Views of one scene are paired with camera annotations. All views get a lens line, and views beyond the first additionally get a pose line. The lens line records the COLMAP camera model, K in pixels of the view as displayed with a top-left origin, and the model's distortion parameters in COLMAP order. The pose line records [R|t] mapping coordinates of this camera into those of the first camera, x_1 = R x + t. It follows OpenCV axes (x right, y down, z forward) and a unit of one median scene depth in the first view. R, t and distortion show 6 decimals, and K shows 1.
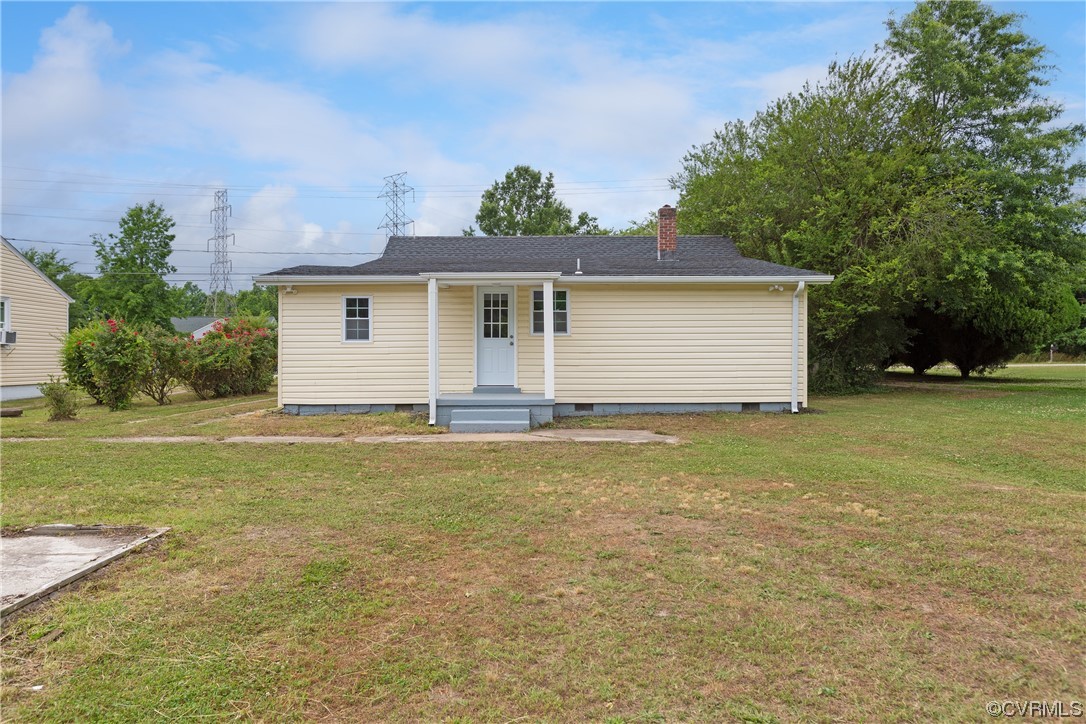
lens RADIAL K [[476.5, 0, 543.5], [0, 476.5, 353.3], [0, 0, 1]] dist [0.001330, 0.000744]
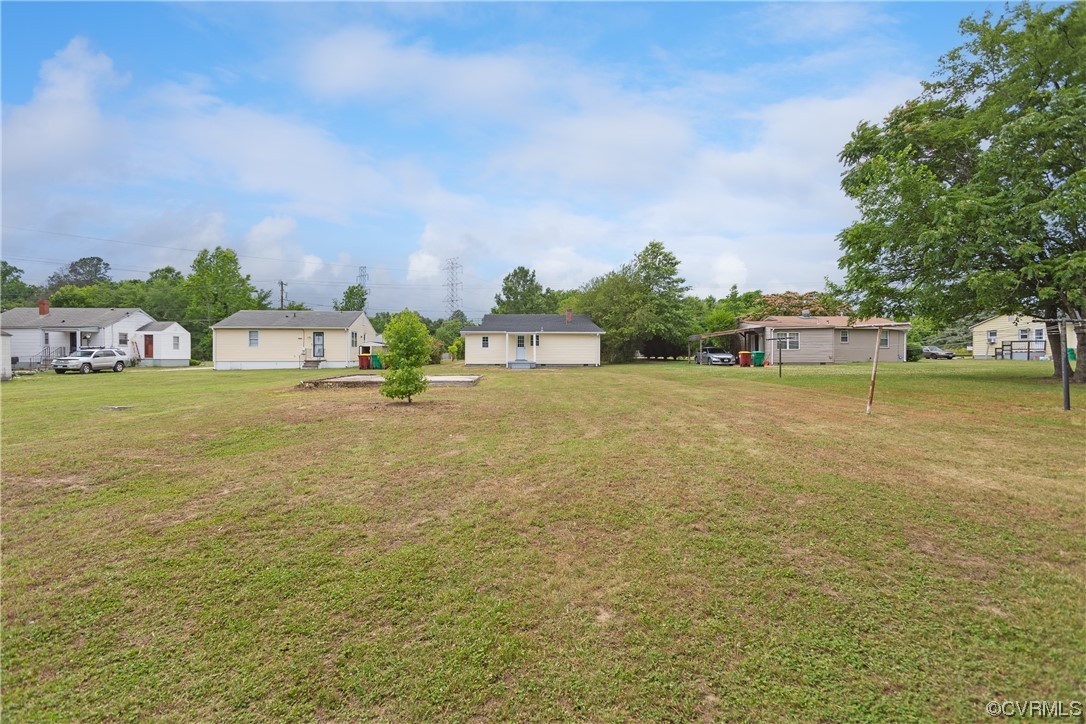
lens RADIAL K [[476.5, 0, 543.5], [0, 476.5, 353.3], [0, 0, 1]] dist [0.001330, 0.000744]
pose [[0.998993, 0.002814, 0.044774, -0.084804], [-0.003042, 0.999983, 0.005007, -0.002591], [-0.044759, -0.005138, 0.998985, -2.736181]]
